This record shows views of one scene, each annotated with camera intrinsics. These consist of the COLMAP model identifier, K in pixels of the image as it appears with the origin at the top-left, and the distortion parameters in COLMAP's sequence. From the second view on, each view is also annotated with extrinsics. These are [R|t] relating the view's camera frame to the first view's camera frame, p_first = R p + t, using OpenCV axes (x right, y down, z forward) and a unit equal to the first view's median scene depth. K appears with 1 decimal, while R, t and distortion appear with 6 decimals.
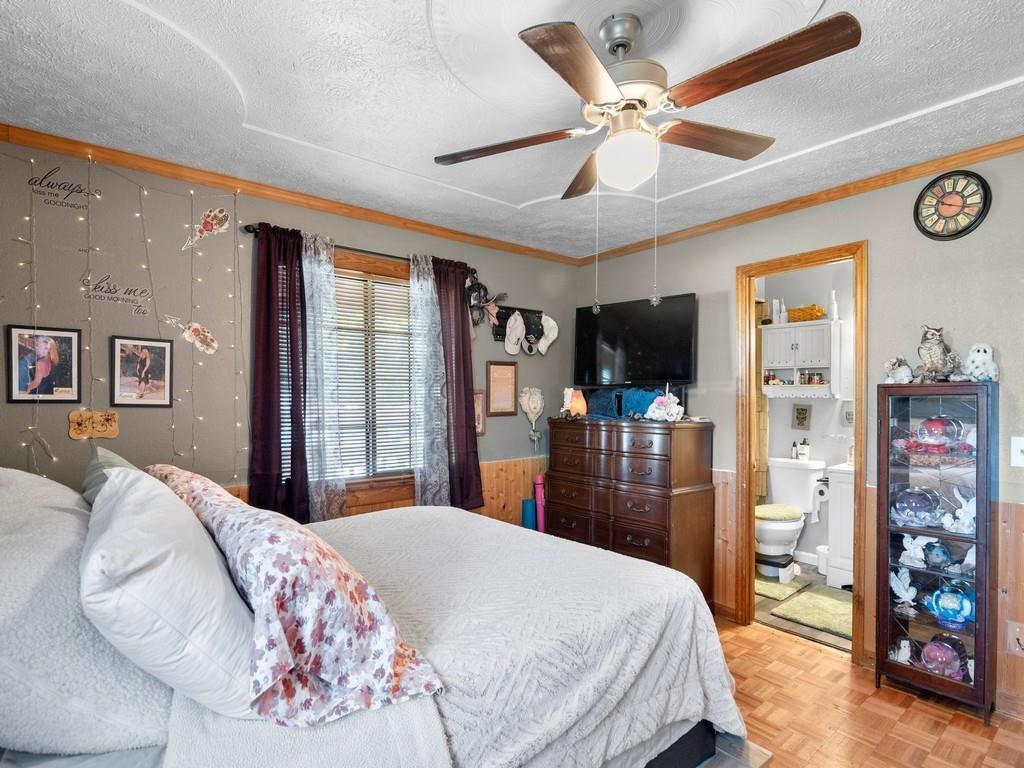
lens RADIAL K [[523.9, 0, 485.8], [0, 523.9, 404.7], [0, 0, 1]] dist [-0.001743, -0.000321]
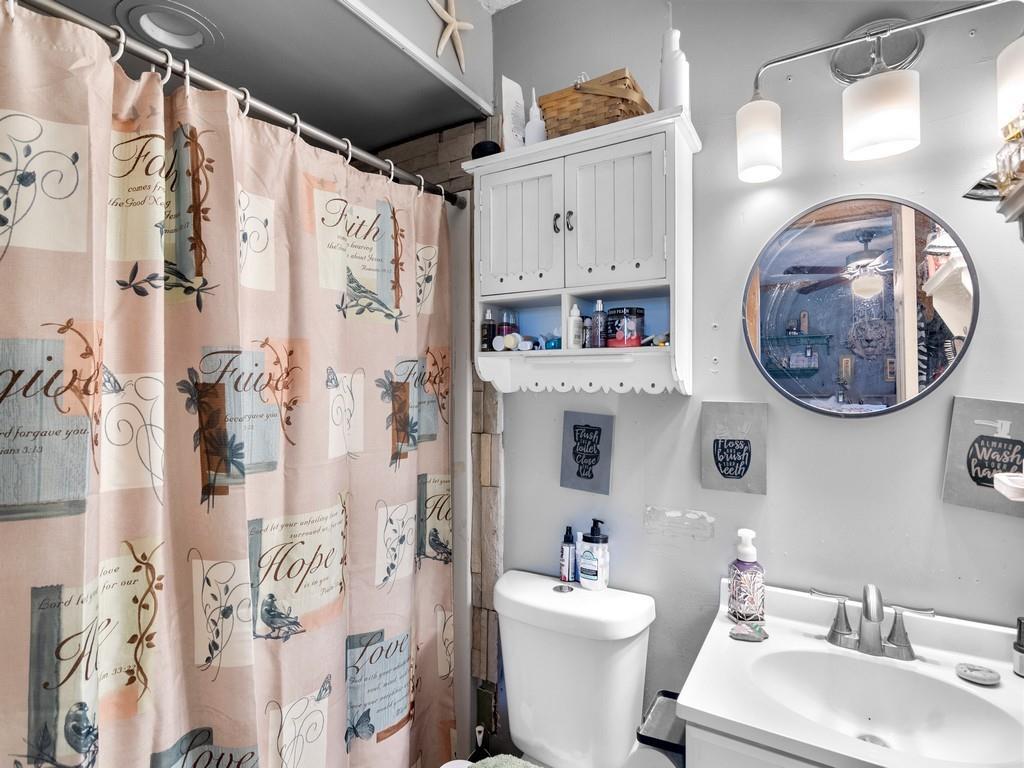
lens RADIAL K [[497.1, 0, 499.6], [0, 497.1, 381.6], [0, 0, 1]] dist [-0.013785, -0.001684]
pose [[0.938908, 0.000269, 0.344169, 0.246473], [0.006360, 0.999815, -0.018132, -0.007863], [-0.344110, 0.019213, 0.938733, 0.402589]]
